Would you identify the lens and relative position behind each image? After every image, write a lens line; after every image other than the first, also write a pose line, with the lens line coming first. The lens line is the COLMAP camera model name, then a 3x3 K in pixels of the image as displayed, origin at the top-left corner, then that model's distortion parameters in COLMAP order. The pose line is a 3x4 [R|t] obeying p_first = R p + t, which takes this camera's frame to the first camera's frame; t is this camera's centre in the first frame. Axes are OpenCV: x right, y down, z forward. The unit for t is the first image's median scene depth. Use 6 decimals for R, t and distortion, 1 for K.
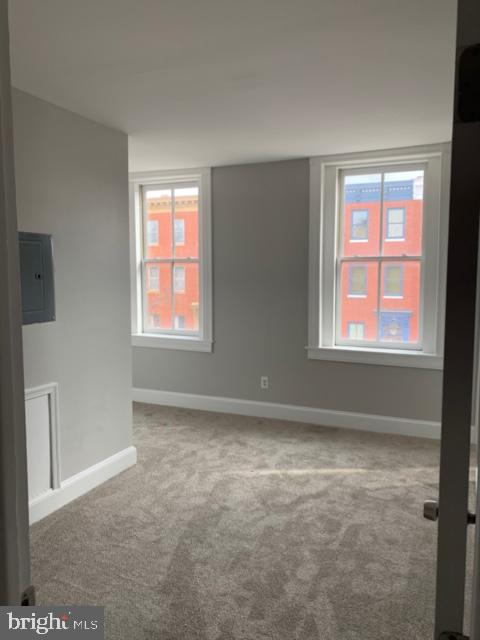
lens RADIAL K [[498.0, 0, 240.0], [0, 498.0, 320.0], [0, 0, 1]] dist [0.067977, -0.001142]
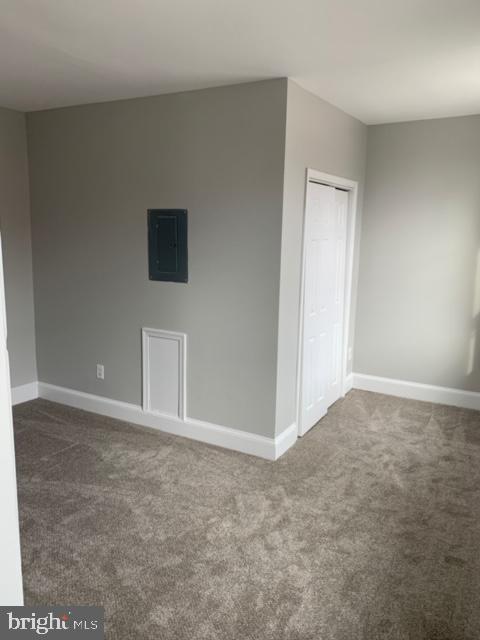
lens RADIAL K [[498.0, 0, 240.0], [0, 498.0, 320.0], [0, 0, 1]] dist [0.067977, -0.001142]
pose [[-0.112230, 0.167917, -0.979392, 0.776893], [-0.110620, 0.977381, 0.180248, -0.137526], [0.987506, 0.128570, -0.091117, 1.225341]]
